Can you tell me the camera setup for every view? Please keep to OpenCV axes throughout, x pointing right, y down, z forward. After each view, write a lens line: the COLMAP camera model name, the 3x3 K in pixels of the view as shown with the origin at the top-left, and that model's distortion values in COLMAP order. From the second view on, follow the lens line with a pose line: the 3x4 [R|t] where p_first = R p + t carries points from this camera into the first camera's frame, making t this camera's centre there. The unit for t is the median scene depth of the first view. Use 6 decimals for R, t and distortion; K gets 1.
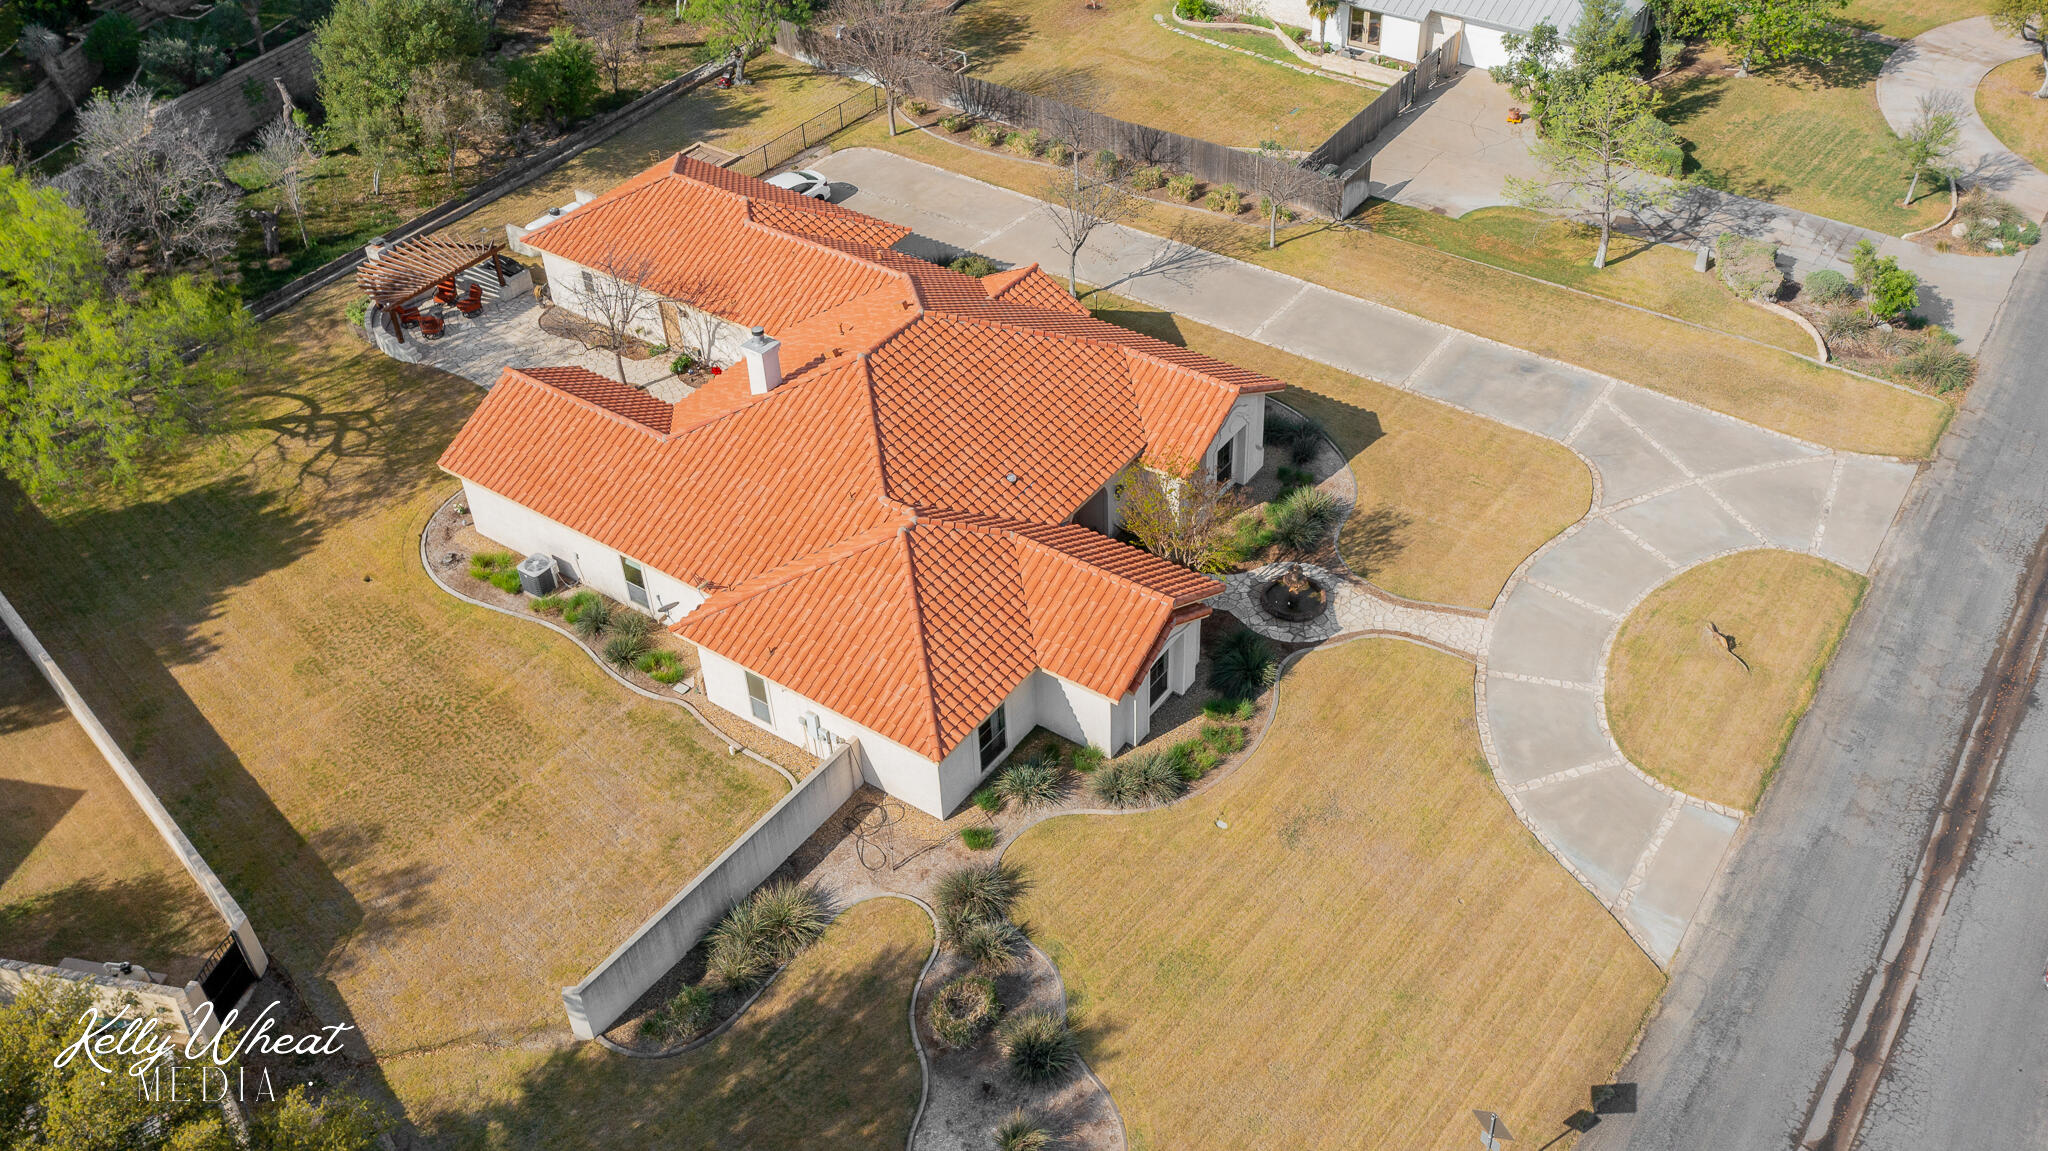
lens RADIAL K [[1655.7, 0, 1024.0], [0, 1655.7, 575.5], [0, 0, 1]] dist [-0.000261, 0.005801]
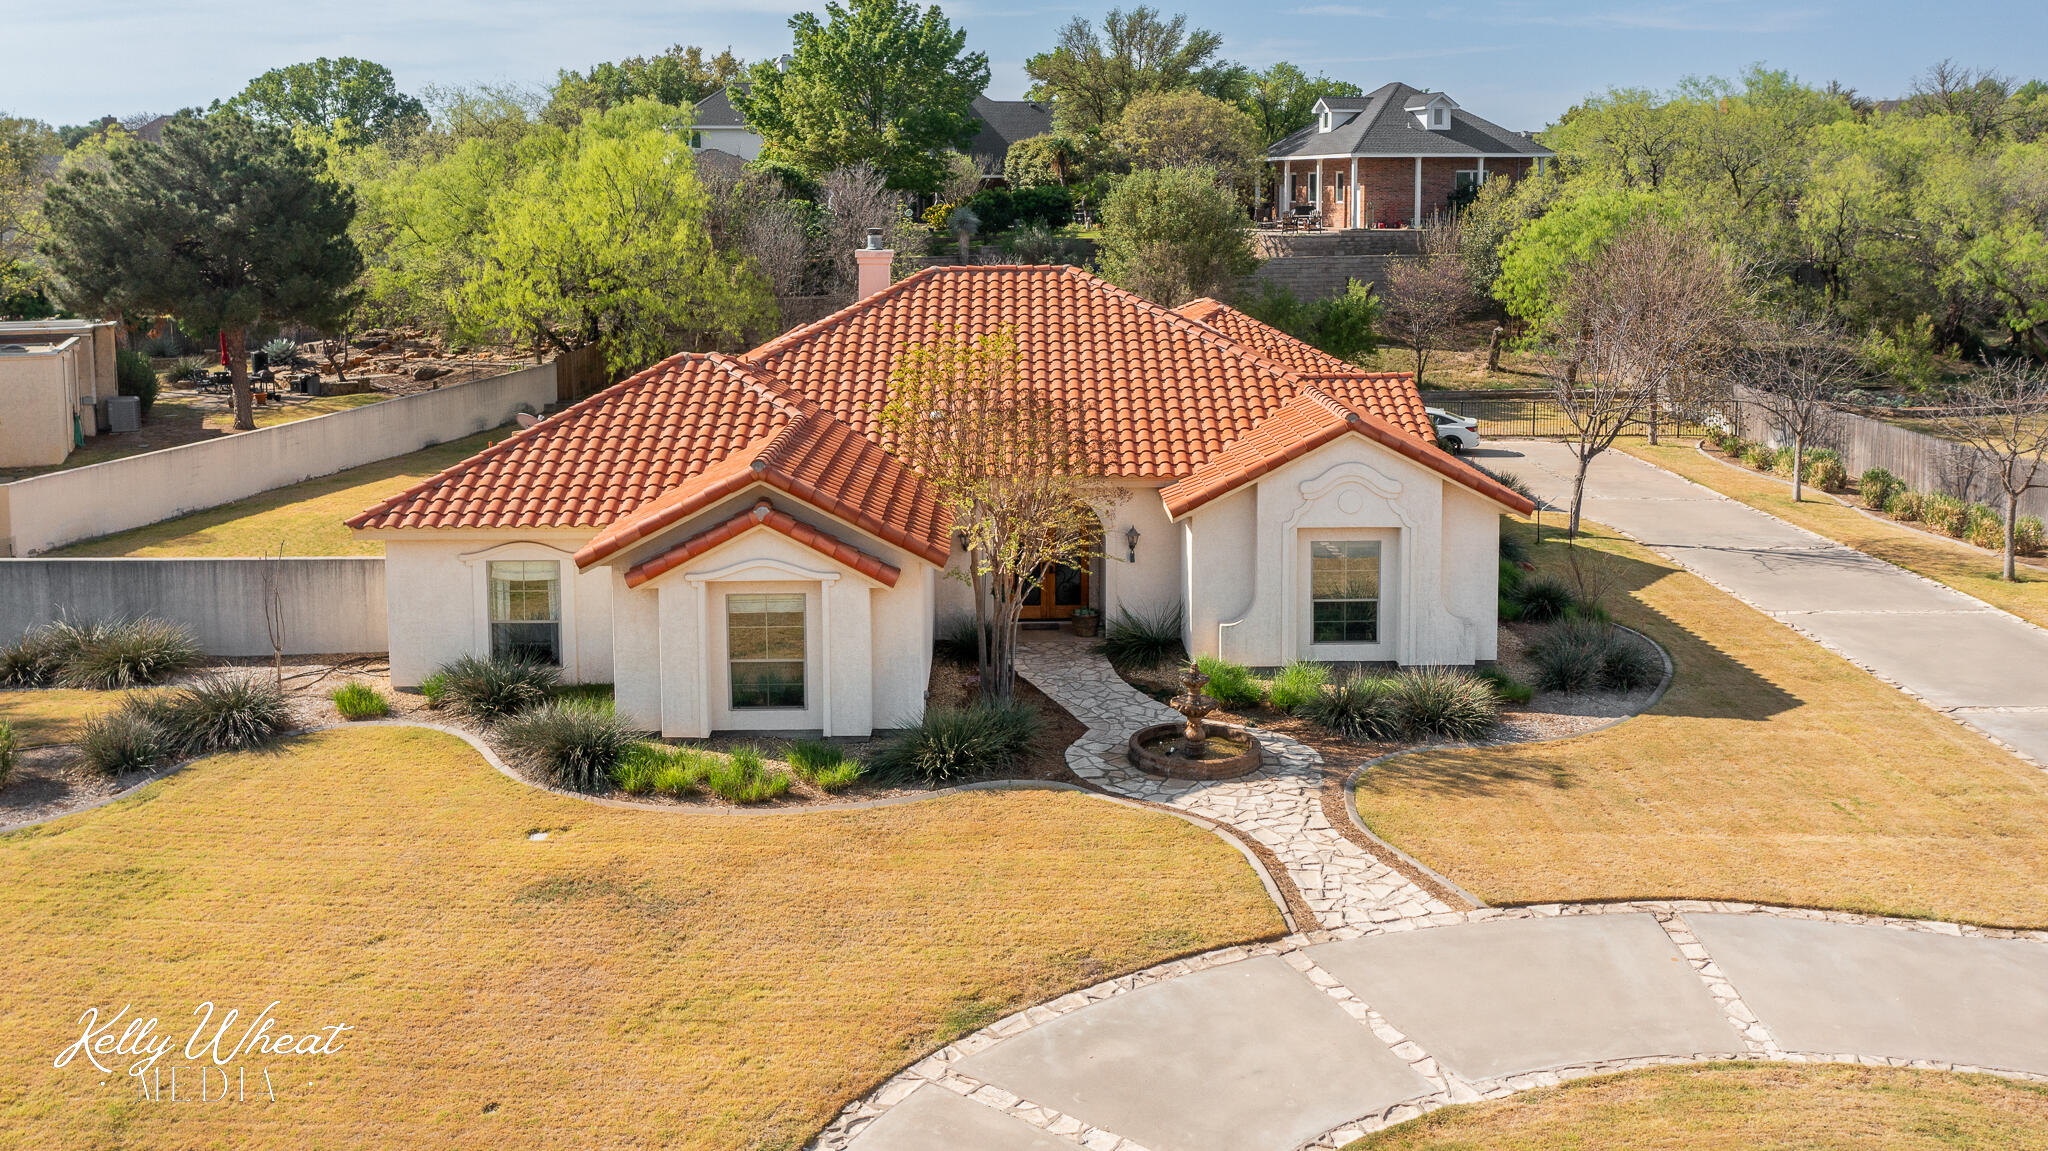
lens RADIAL K [[1656.9, 0, 1019.1], [0, 1656.9, 402.1], [0, 0, 1]] dist [0.005591, 0.002647]
pose [[0.591075, 0.124325, -0.796978, 0.453850], [-0.530407, 0.804298, -0.267907, 0.080044], [0.607700, 0.581075, 0.541343, 0.578539]]
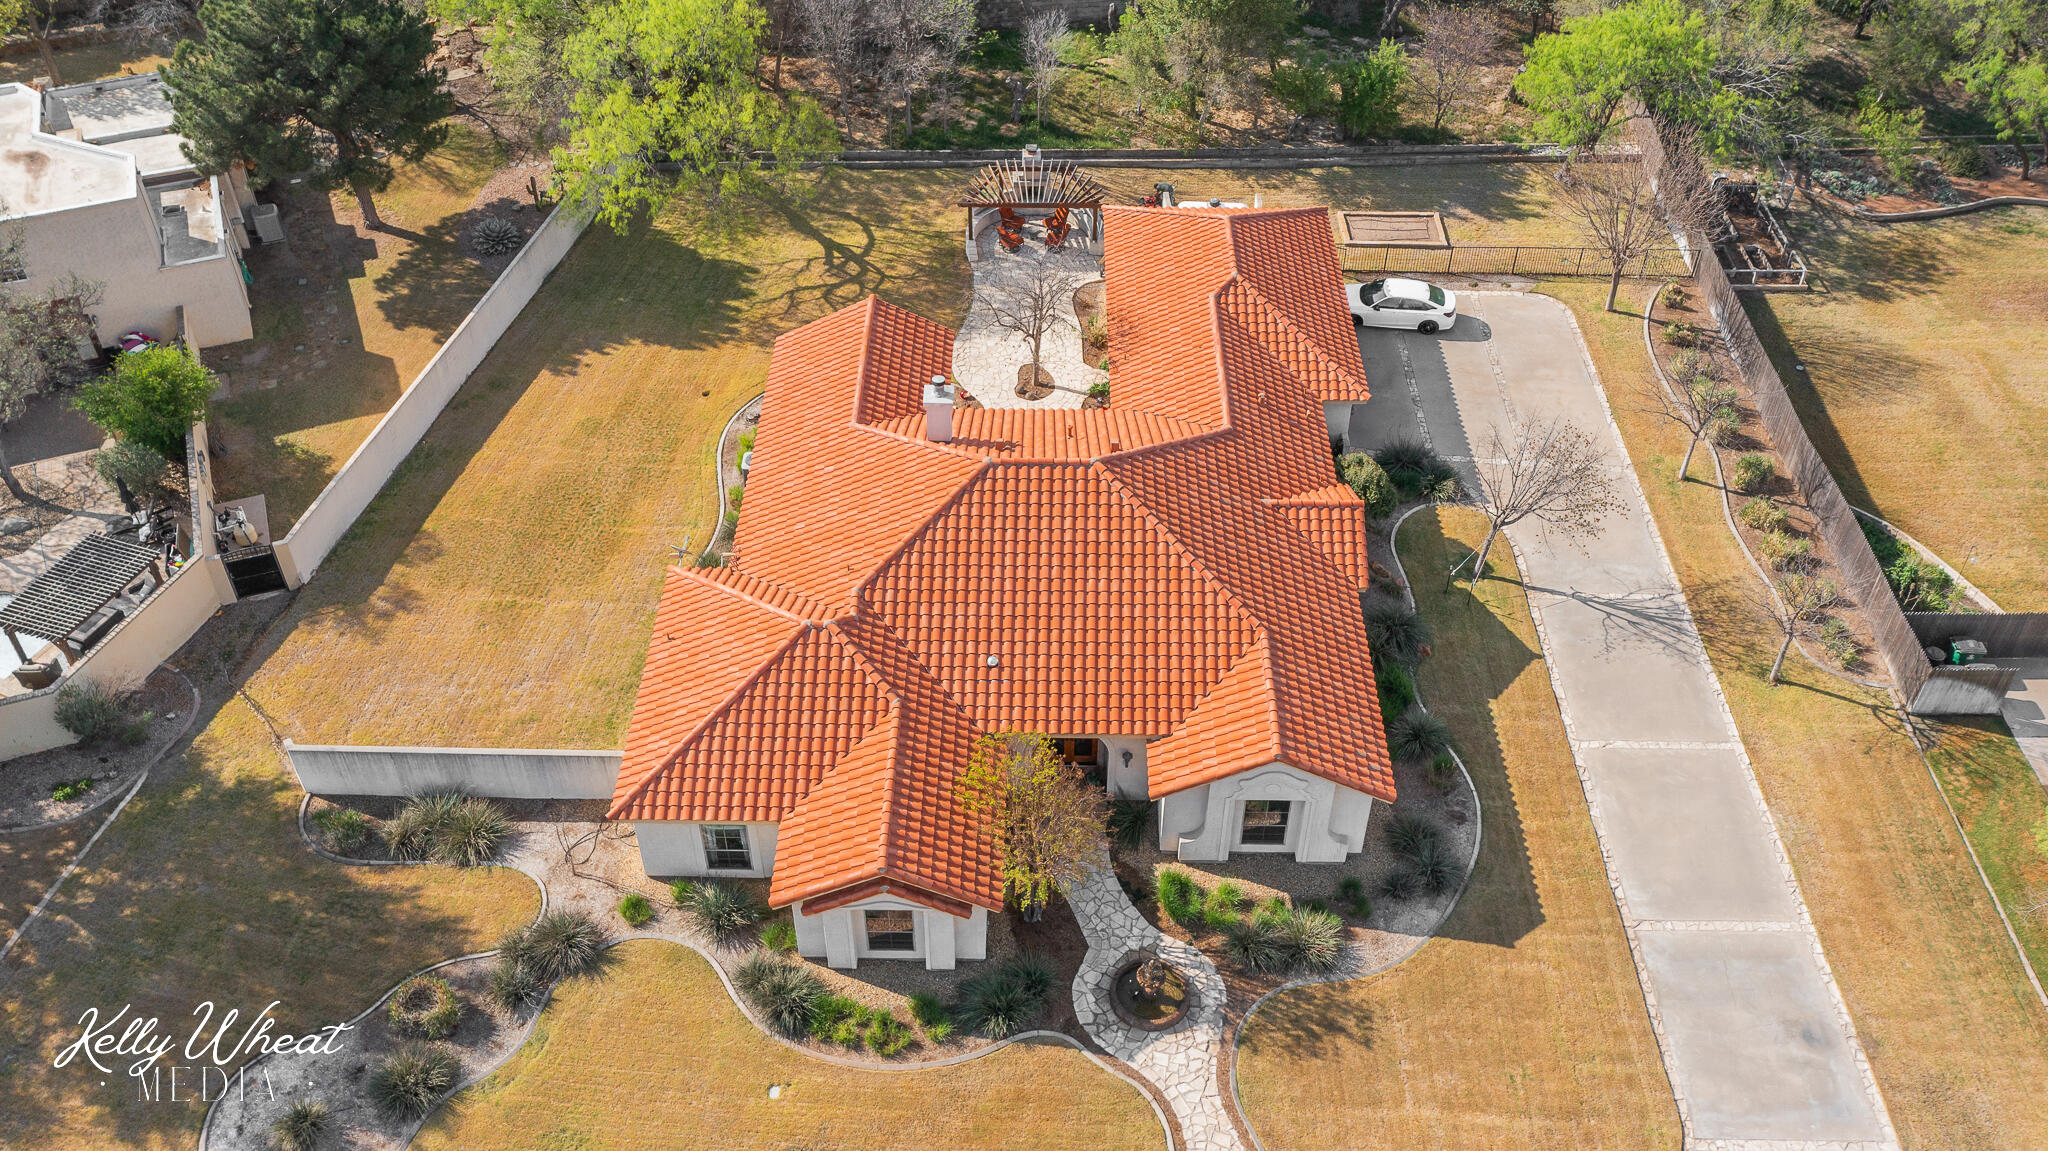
lens RADIAL K [[1655.7, 0, 1024.0], [0, 1655.7, 575.5], [0, 0, 1]] dist [-0.000261, 0.005801]
pose [[0.570239, 0.576517, -0.585197, 0.432341], [-0.544100, 0.798776, 0.256736, -0.289816], [0.615454, 0.172005, 0.769175, 0.272904]]
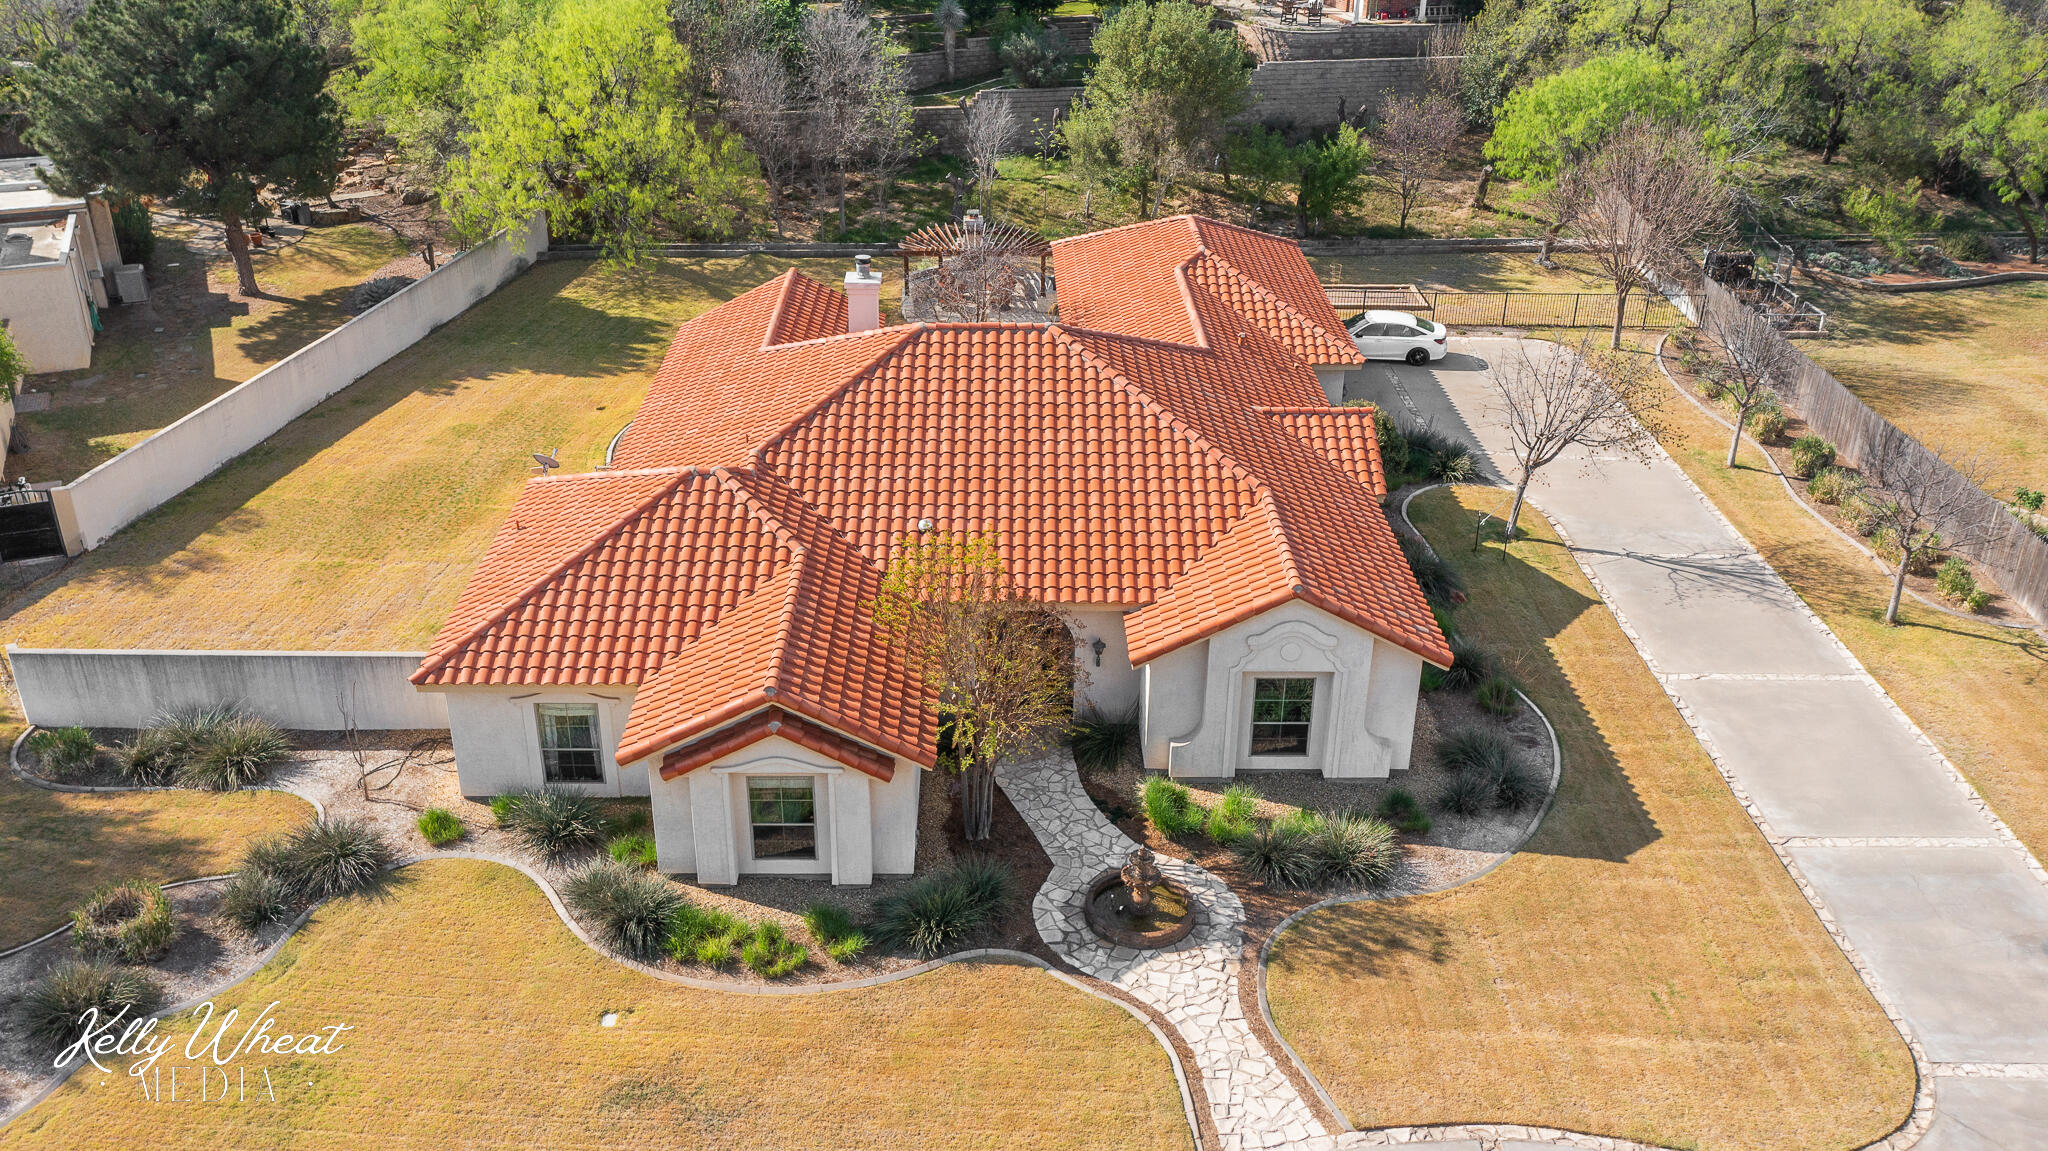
lens RADIAL K [[1653.1, 0, 994.4], [0, 1653.1, 585.2], [0, 0, 1]] dist [0.001658, 0.007147]
pose [[0.583335, 0.401851, -0.705858, 0.447722], [-0.541412, 0.840190, 0.030894, -0.065111], [0.605470, 0.364138, 0.707679, 0.458676]]
